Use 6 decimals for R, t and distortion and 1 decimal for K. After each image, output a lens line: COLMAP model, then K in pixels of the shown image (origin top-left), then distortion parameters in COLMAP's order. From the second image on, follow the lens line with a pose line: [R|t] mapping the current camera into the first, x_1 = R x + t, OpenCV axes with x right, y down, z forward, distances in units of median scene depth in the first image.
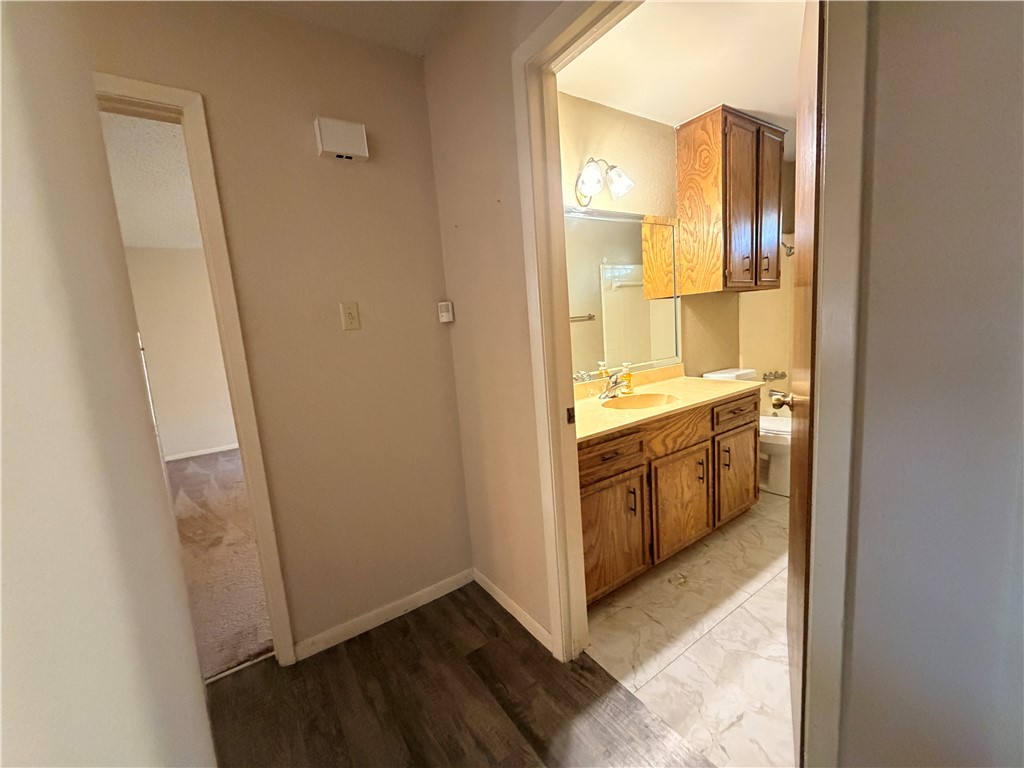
lens RADIAL K [[410.3, 0, 509.1], [0, 410.3, 383.1], [0, 0, 1]] dist [0.000270, 0.000346]
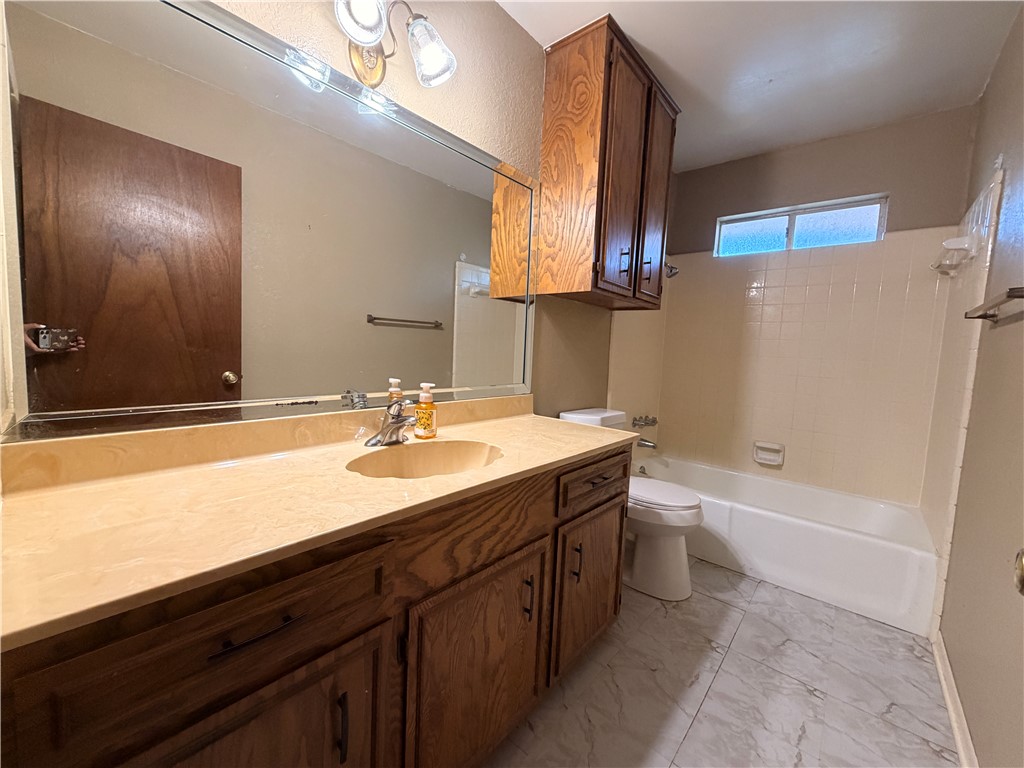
lens RADIAL K [[410.3, 0, 509.1], [0, 410.3, 383.1], [0, 0, 1]] dist [0.000270, 0.000346]
pose [[0.958814, 0.097965, 0.266607, 0.242408], [-0.081610, 0.994076, -0.071776, -0.018544], [-0.272059, 0.047062, 0.961129, 0.425052]]
